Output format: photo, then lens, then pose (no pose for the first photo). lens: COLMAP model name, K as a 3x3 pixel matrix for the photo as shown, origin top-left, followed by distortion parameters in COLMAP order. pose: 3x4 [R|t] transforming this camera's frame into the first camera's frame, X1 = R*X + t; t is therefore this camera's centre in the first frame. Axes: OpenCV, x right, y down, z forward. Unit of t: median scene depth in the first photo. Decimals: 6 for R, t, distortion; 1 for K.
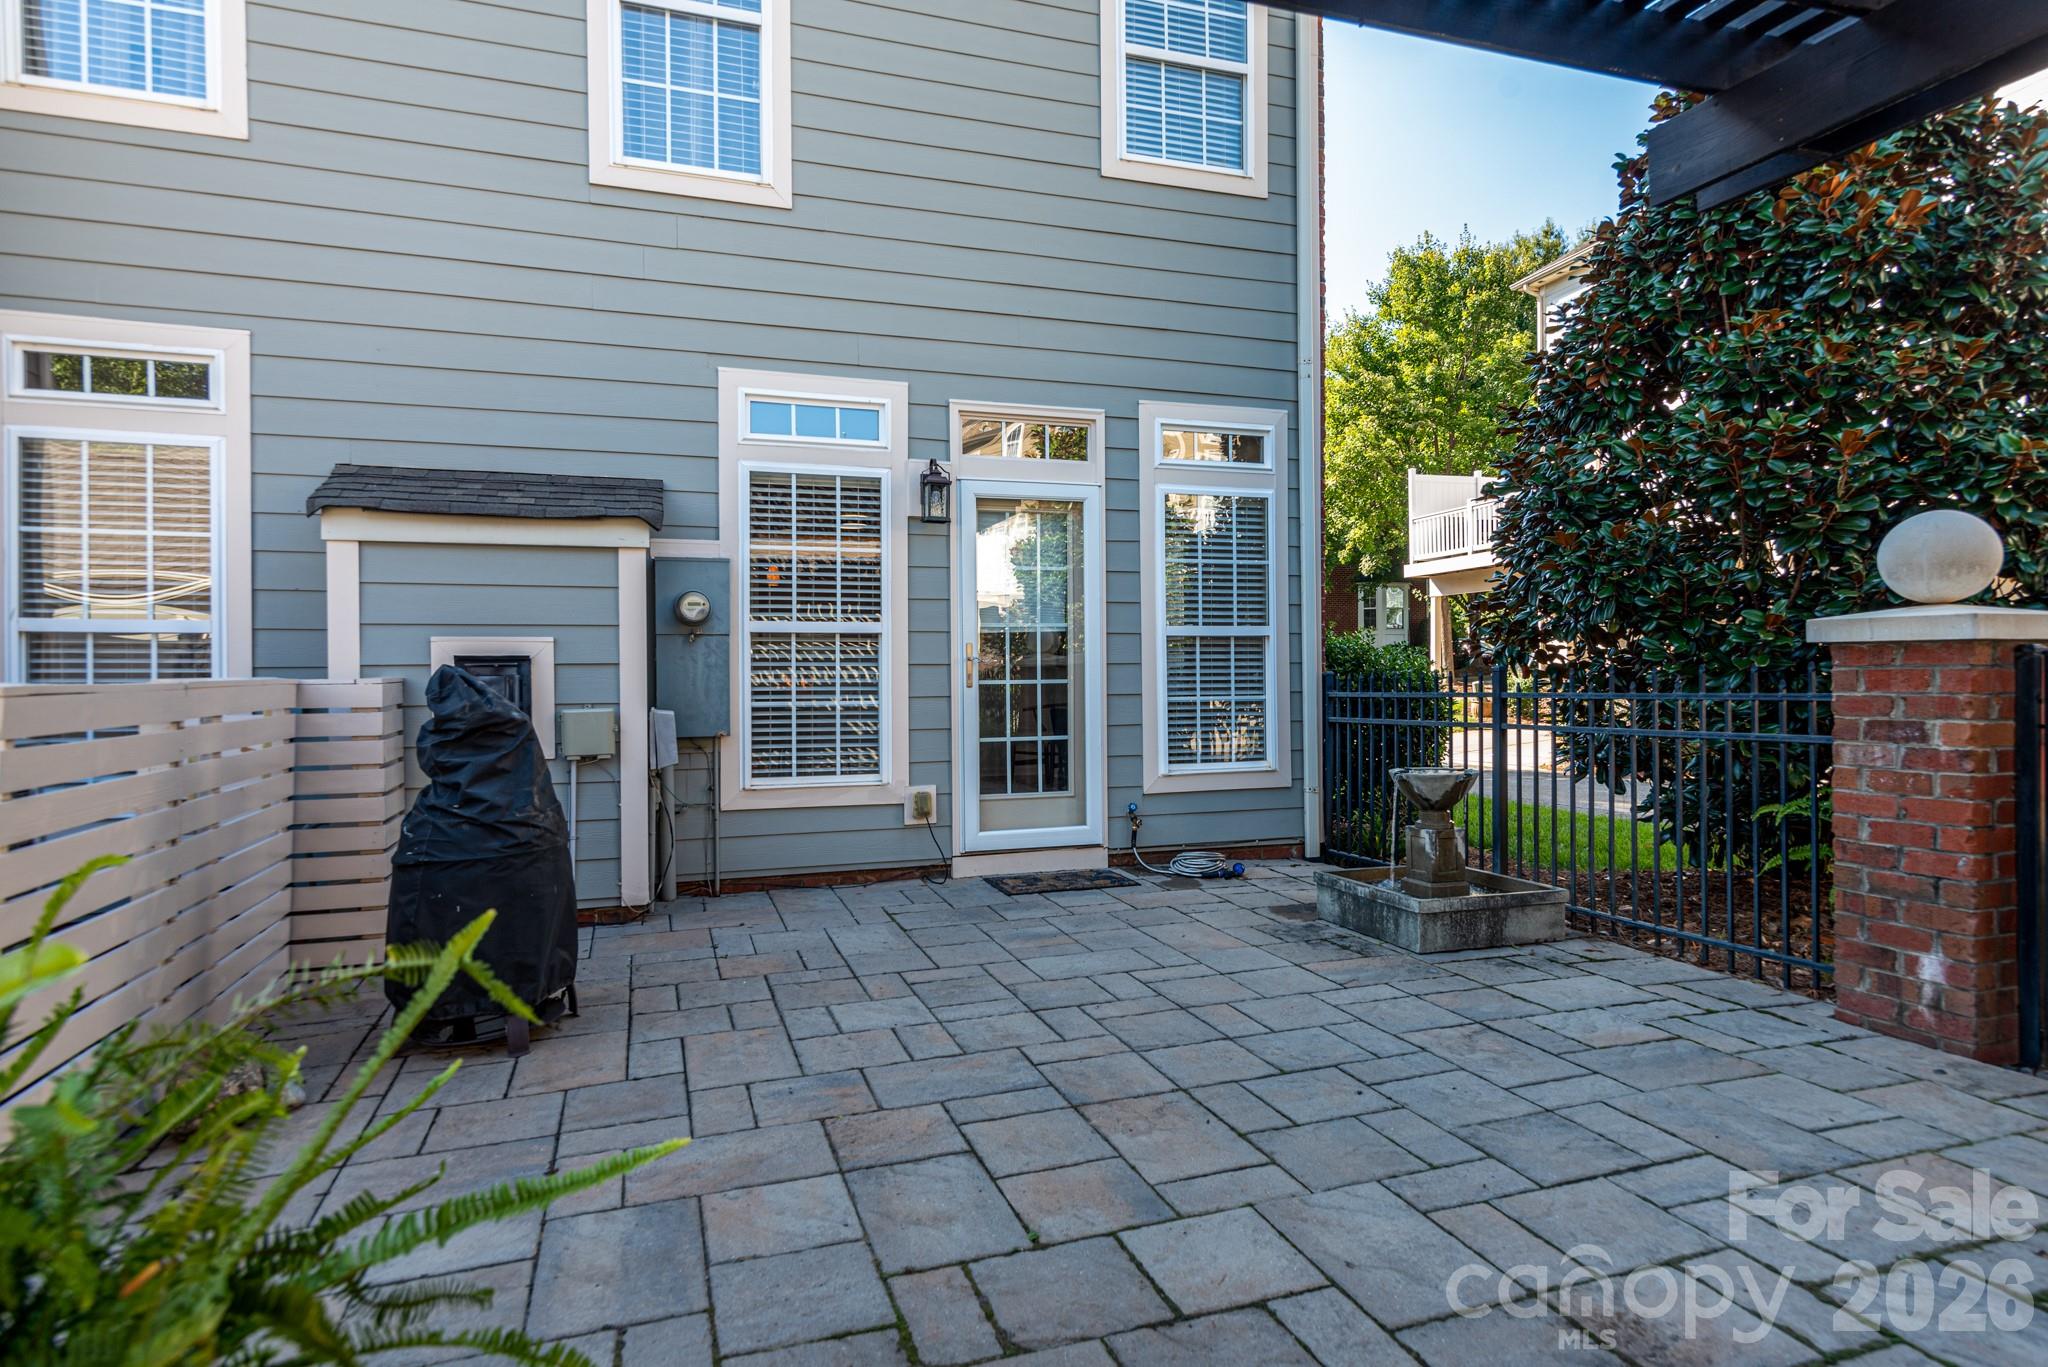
lens RADIAL K [[1143.7, 0, 1028.1], [0, 1143.7, 679.5], [0, 0, 1]] dist [0.021225, -0.001409]
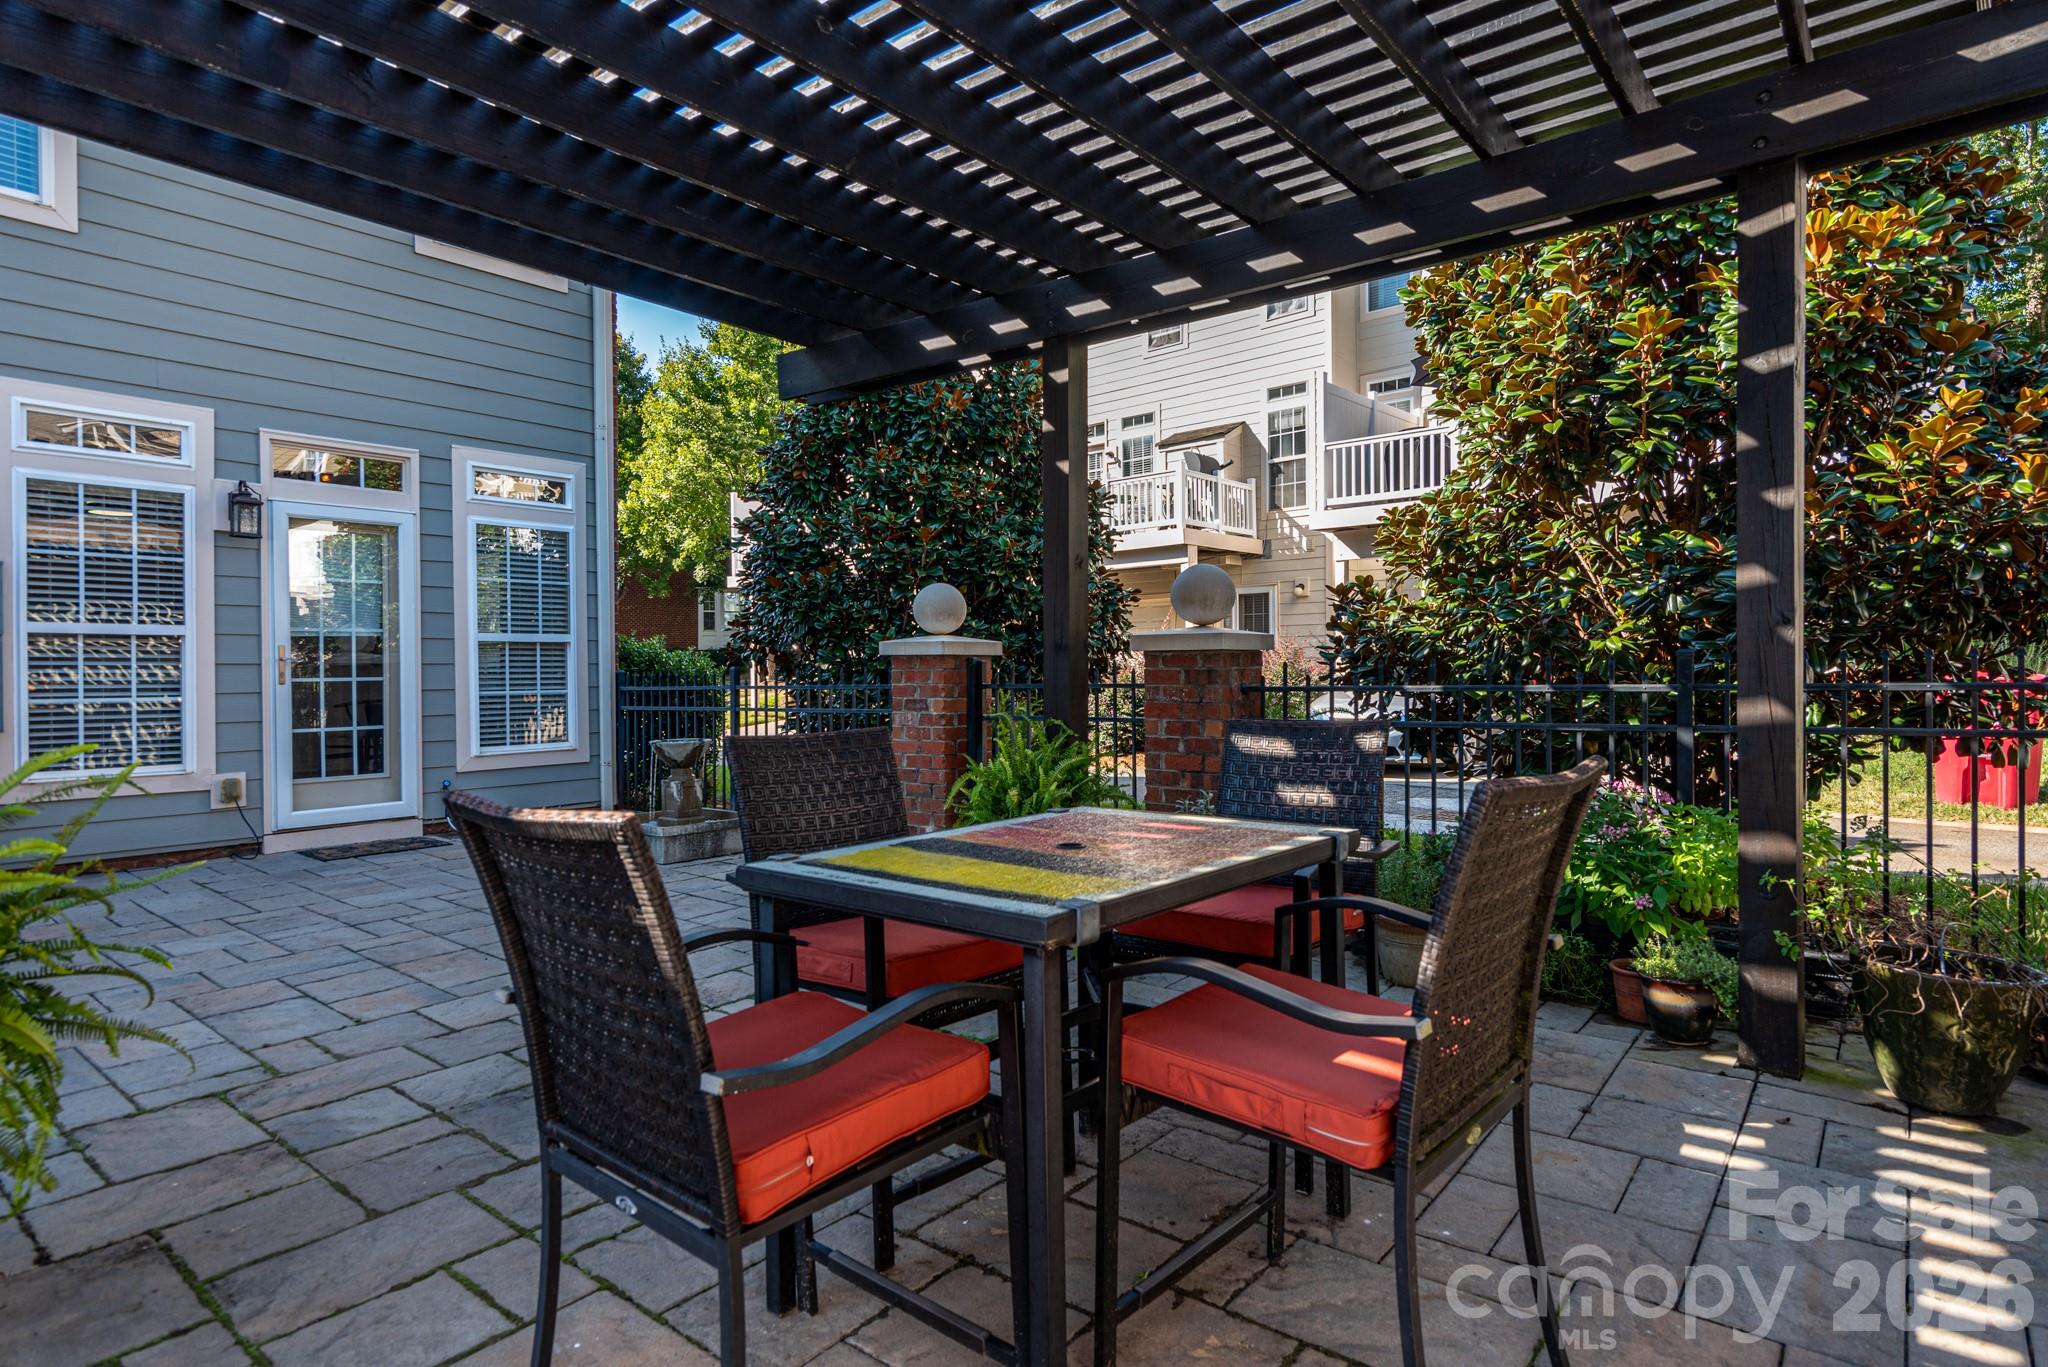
lens RADIAL K [[1085.6, 0, 1028.4], [0, 1085.6, 676.4], [0, 0, 1]] dist [0.003667, -0.000401]
pose [[0.842415, -0.001459, 0.538827, -0.008466], [0.001680, 0.999999, 0.000081, 0.000187], [-0.538826, 0.000837, 0.842417, -0.295103]]
